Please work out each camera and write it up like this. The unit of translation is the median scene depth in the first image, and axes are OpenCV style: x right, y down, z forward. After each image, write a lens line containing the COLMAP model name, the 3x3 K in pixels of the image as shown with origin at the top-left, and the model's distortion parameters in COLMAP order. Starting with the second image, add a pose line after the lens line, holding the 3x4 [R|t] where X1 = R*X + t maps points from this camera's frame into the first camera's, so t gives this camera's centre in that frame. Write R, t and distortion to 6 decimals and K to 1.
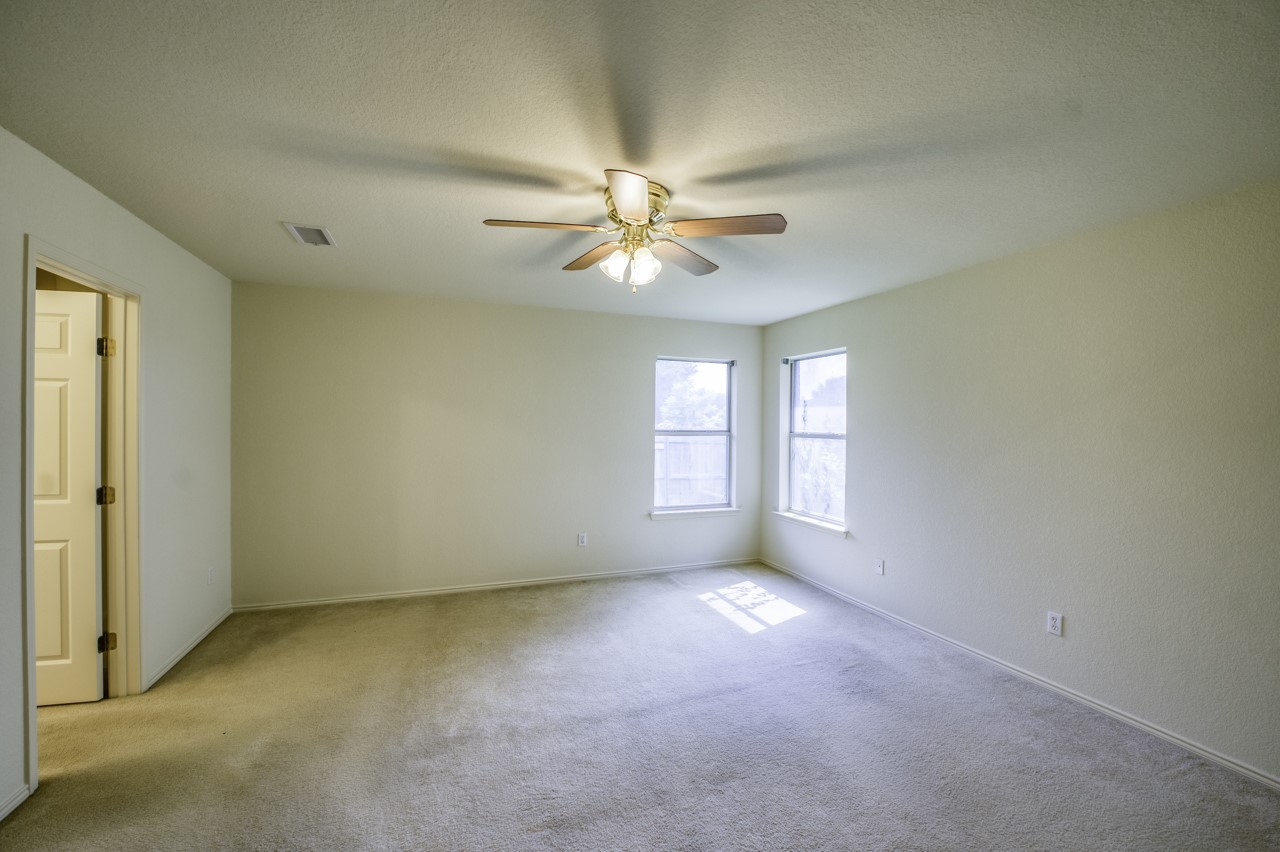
lens RADIAL K [[519.3, 0, 637.6], [0, 519.3, 423.9], [0, 0, 1]] dist [-0.041541, 0.006501]
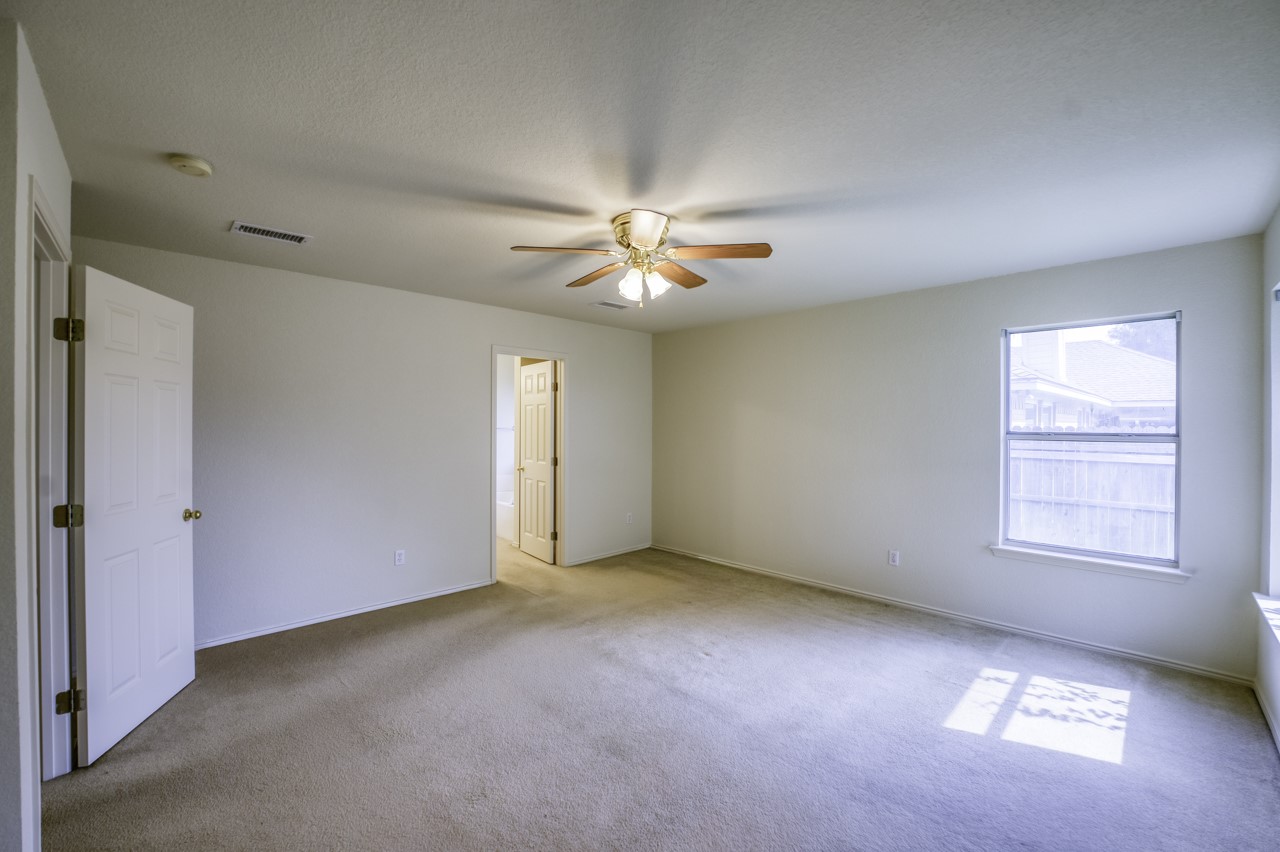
lens RADIAL K [[519.3, 0, 637.6], [0, 519.3, 423.9], [0, 0, 1]] dist [-0.041541, 0.006501]
pose [[0.387439, -0.008223, -0.921859, 0.559165], [0.001210, 0.999964, -0.008411, 0.006365], [0.921895, 0.002143, 0.387435, 0.293165]]
